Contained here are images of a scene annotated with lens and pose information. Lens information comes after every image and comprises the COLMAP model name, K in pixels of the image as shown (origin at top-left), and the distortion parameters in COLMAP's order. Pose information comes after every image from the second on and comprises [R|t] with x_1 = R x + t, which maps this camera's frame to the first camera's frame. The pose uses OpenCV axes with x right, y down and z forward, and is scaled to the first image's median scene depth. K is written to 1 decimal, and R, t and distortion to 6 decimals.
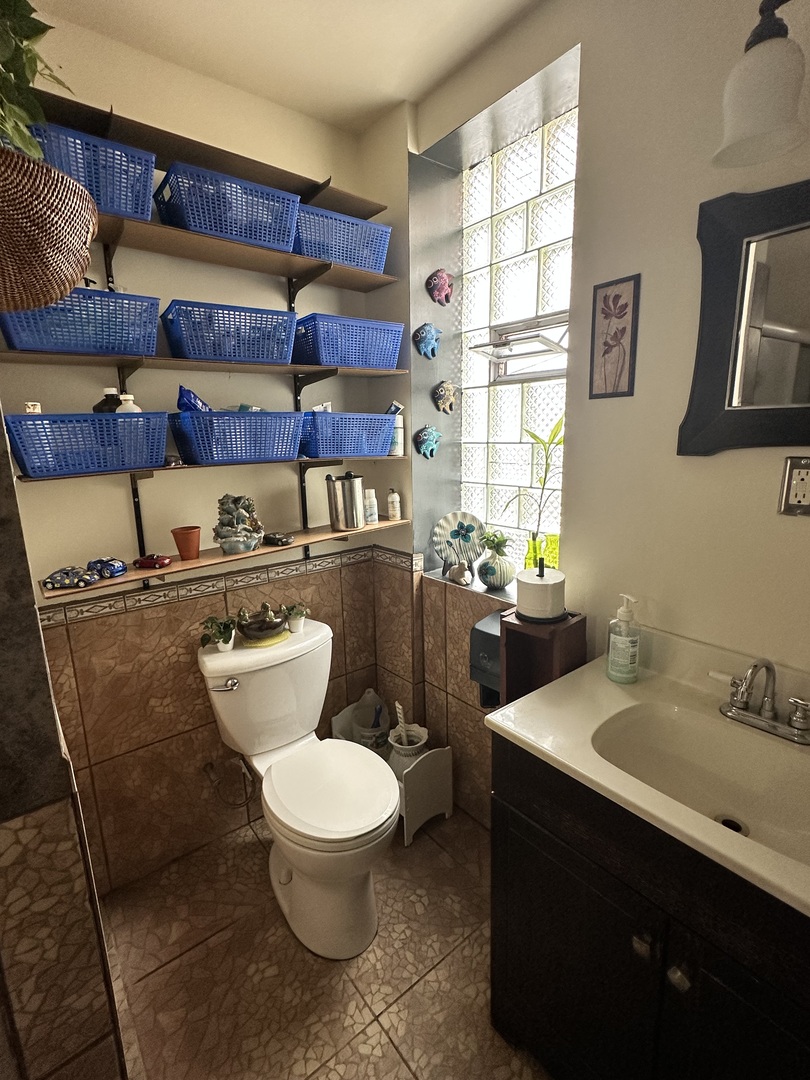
lens RADIAL K [[508.2, 0, 405.2], [0, 508.2, 540.5], [0, 0, 1]] dist [-0.006887, 0.000598]
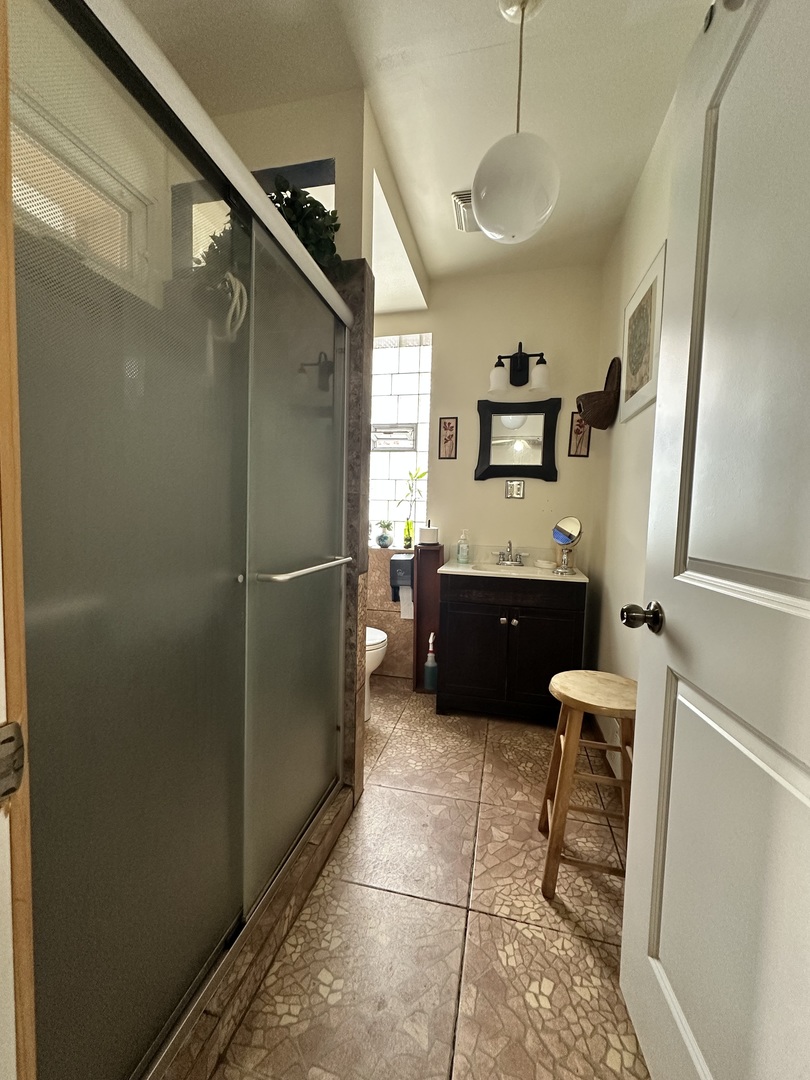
lens RADIAL K [[431.5, 0, 407.7], [0, 431.5, 542.2], [0, 0, 1]] dist [-0.001603, 0.000783]
pose [[0.777880, 0.013722, 0.628263, -1.177061], [0.080107, 0.989440, -0.120795, 0.405884], [-0.623286, 0.144292, 0.768566, -0.542186]]
